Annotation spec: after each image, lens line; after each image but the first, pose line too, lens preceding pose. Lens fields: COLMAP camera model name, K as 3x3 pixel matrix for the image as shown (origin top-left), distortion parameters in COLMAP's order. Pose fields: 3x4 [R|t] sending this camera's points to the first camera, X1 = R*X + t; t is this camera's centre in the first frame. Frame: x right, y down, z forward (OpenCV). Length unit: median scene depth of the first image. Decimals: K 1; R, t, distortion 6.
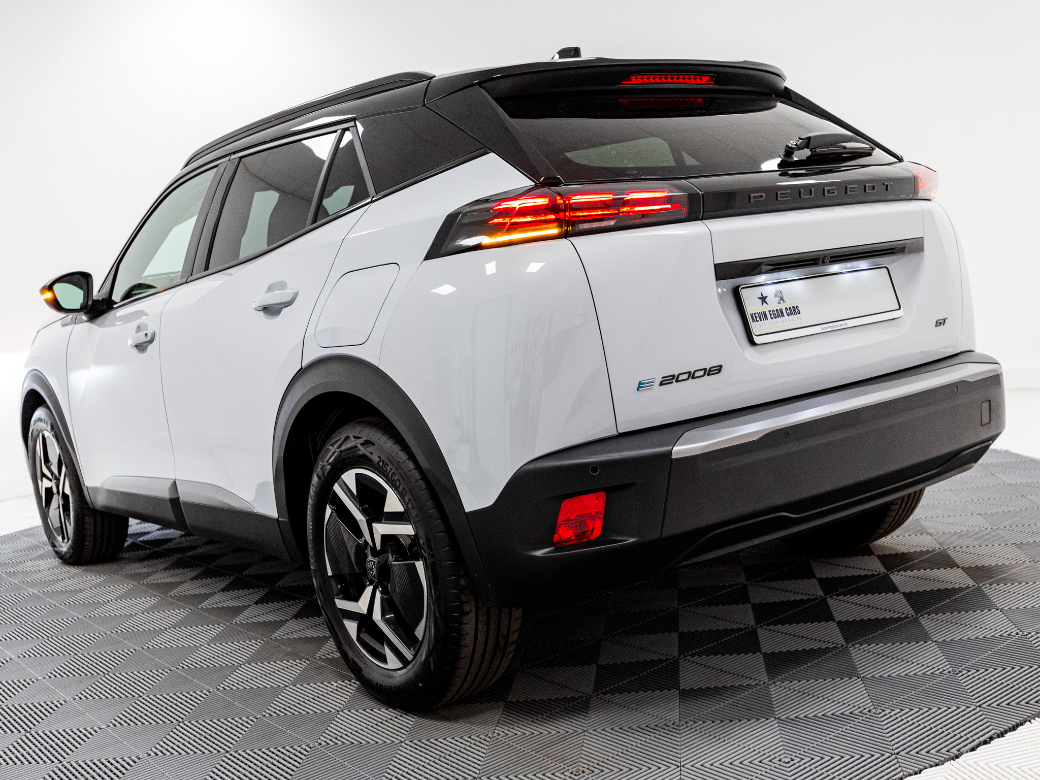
lens RADIAL K [[1115.7, 0, 518.1], [0, 1115.7, 389.1], [0, 0, 1]] dist [0.027069, 0.000000]
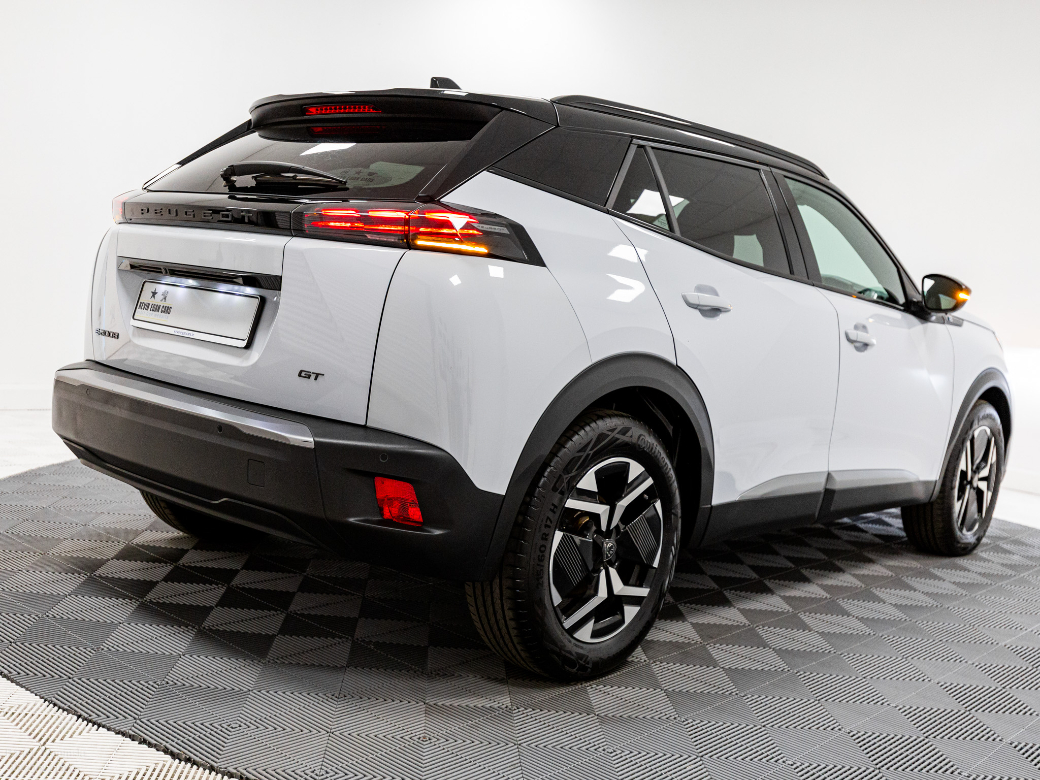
lens RADIAL K [[1051.4, 0, 514.0], [0, 1051.4, 399.3], [0, 0, 1]] dist [0.005334, 0.000000]
pose [[0.236078, 0.248501, -0.939422, 1.402200], [-0.231577, 0.953282, 0.193971, -0.281122], [0.943737, 0.171756, 0.282596, 1.049837]]
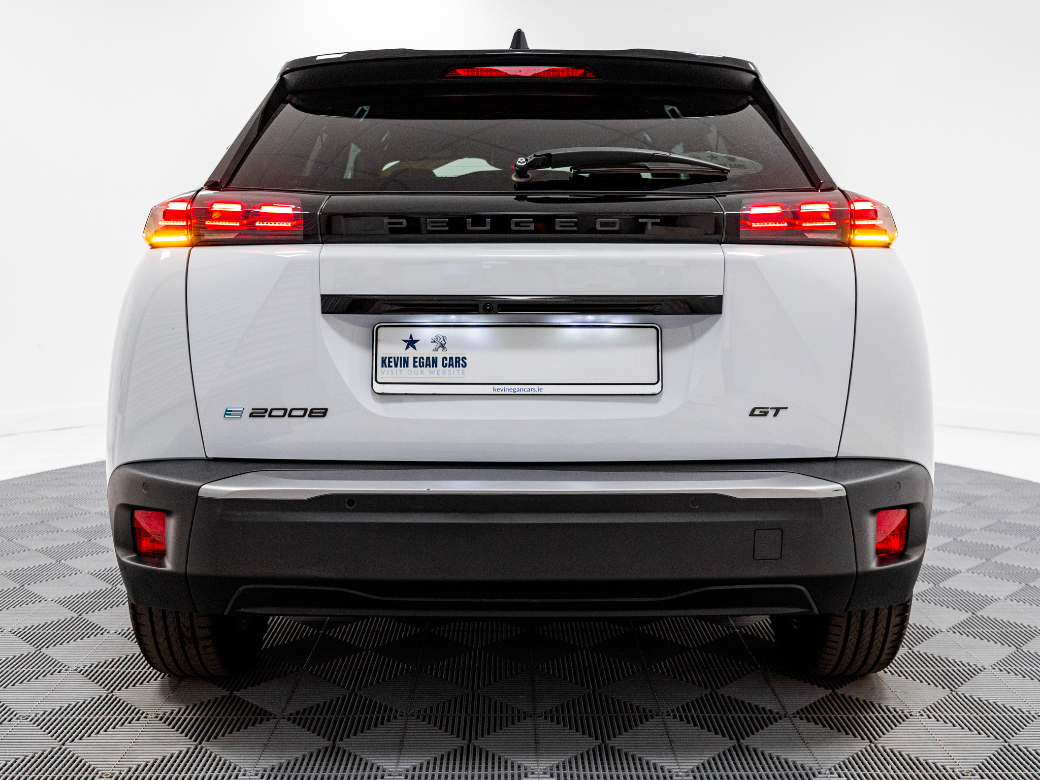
lens RADIAL K [[1051.4, 0, 520.5], [0, 1051.4, 386.3], [0, 0, 1]] dist [0.005334, 0.000000]
pose [[0.804208, 0.183005, -0.565472, 0.735344], [-0.157763, 0.983015, 0.093766, -0.134193], [0.573027, 0.013803, 0.819420, 0.384000]]
